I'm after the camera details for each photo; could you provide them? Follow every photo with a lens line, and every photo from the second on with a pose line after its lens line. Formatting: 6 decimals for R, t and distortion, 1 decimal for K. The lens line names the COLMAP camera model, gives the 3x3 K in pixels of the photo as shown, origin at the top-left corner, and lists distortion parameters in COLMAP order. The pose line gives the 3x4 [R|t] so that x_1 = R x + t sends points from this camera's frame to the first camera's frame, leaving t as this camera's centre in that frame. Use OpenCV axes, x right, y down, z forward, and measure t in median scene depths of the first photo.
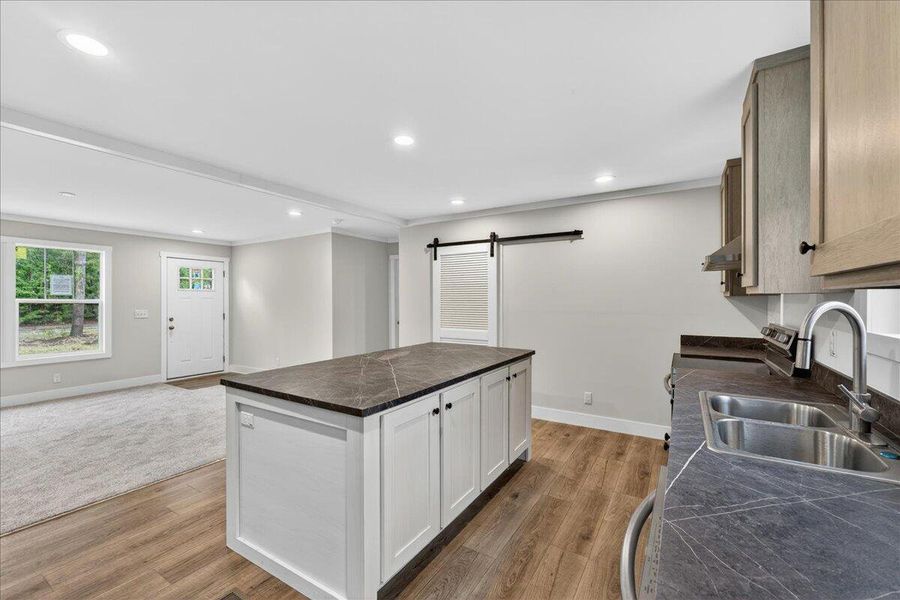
lens RADIAL K [[381.9, 0, 446.2], [0, 381.9, 299.9], [0, 0, 1]] dist [-0.000231, -0.000370]
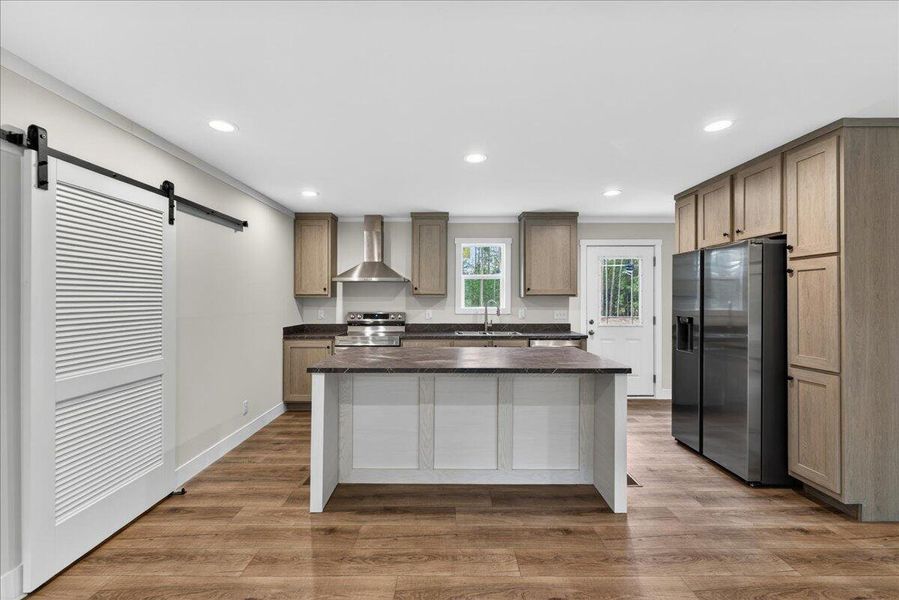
lens RADIAL K [[381.5, 0, 445.7], [0, 381.5, 299.9], [0, 0, 1]] dist [-0.000231, -0.000370]
pose [[-0.531116, -0.004011, 0.847290, -0.658513], [0.000232, 0.999988, 0.004880, -0.003430], [-0.847299, 0.002788, -0.531109, 1.082851]]
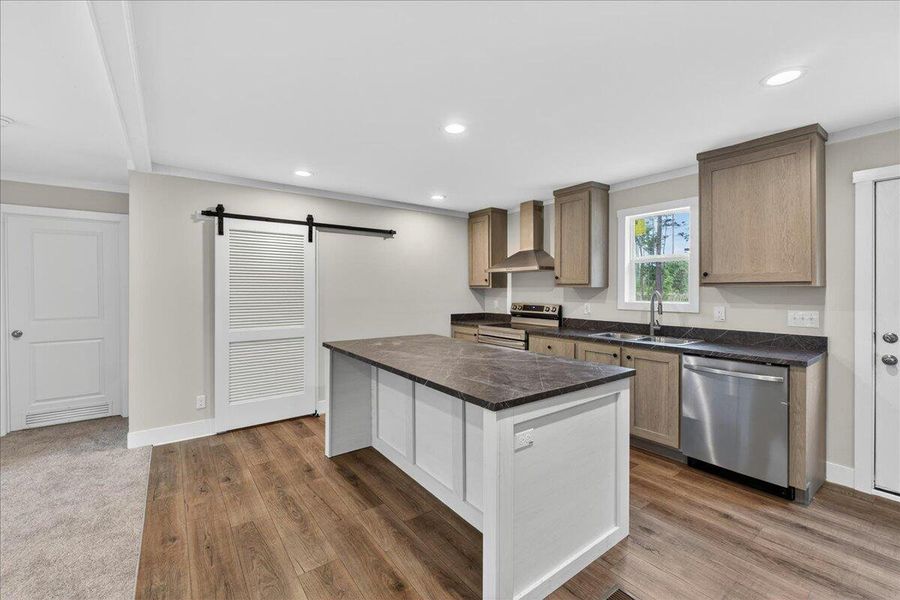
lens RADIAL K [[379.9, 0, 438.0], [0, 379.9, 283.0], [0, 0, 1]] dist [0.017533, -0.000032]
pose [[0.374607, 0.015769, 0.927050, -0.676999], [0.000633, 0.999851, -0.017263, -0.001090], [-0.927184, 0.007054, 0.374541, 0.437941]]
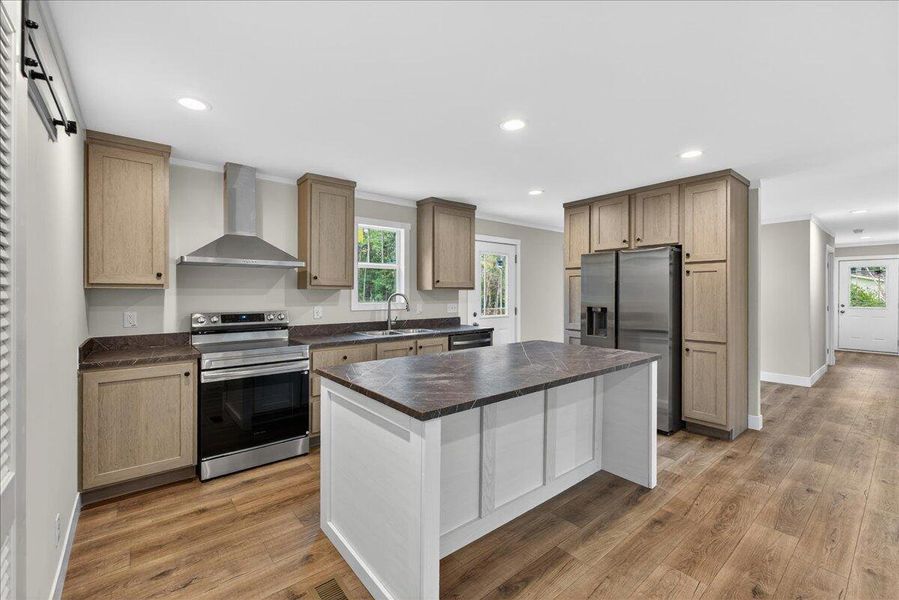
lens RADIAL K [[381.7, 0, 446.7], [0, 381.7, 294.9], [0, 0, 1]] dist [0.000162, -0.000084]
pose [[-0.949897, -0.004515, 0.312531, -0.157966], [-0.001662, 0.999955, 0.009393, -0.002767], [-0.312559, 0.008403, -0.949861, 1.268514]]
